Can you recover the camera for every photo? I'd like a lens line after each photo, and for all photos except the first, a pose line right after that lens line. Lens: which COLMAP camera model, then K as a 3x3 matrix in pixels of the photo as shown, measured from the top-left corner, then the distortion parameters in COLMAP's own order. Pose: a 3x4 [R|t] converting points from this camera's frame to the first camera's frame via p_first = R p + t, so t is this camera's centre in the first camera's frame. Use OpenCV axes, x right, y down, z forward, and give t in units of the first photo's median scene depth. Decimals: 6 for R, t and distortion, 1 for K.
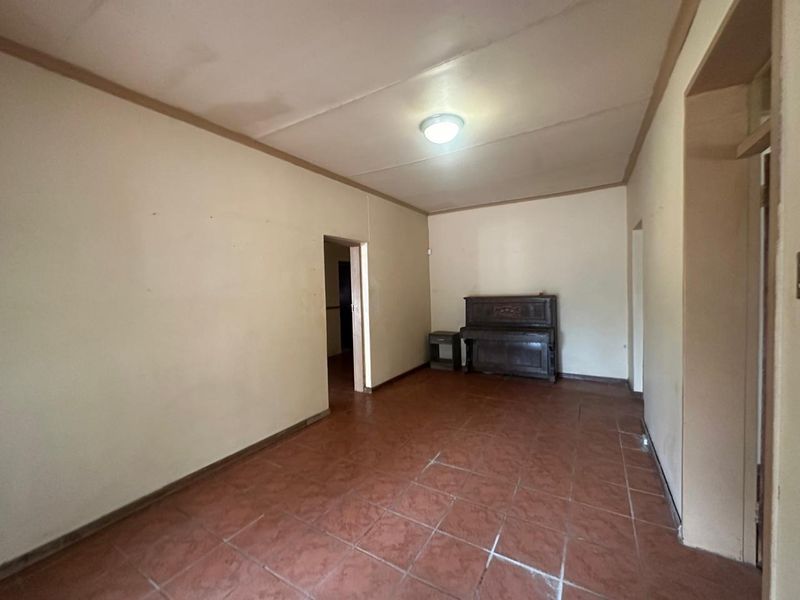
lens RADIAL K [[323.1, 0, 403.0], [0, 323.1, 298.5], [0, 0, 1]] dist [-0.006583, 0.000650]
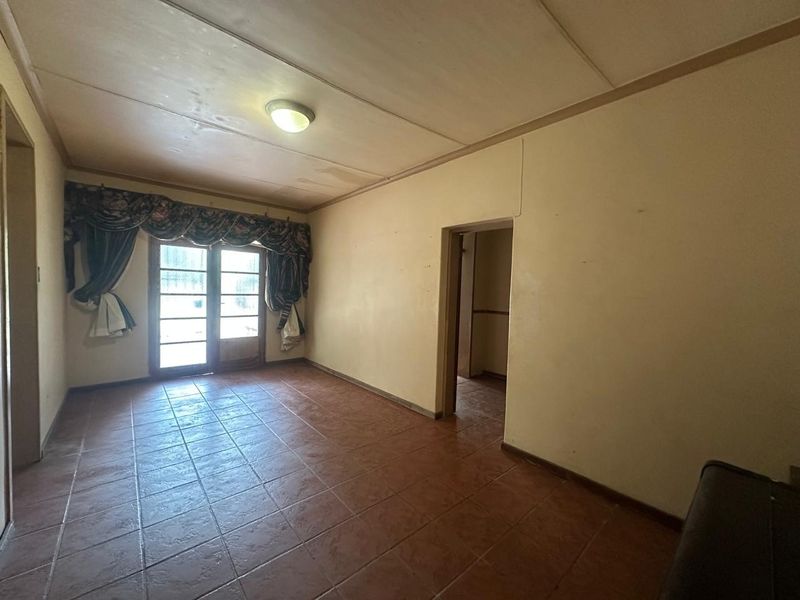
lens RADIAL K [[323.1, 0, 402.5], [0, 323.1, 300.7], [0, 0, 1]] dist [-0.006583, 0.000650]
pose [[-0.313863, 0.058471, -0.947666, 1.041873], [-0.055226, 0.995288, 0.079700, -0.088244], [0.947861, 0.077350, -0.309155, 1.813383]]
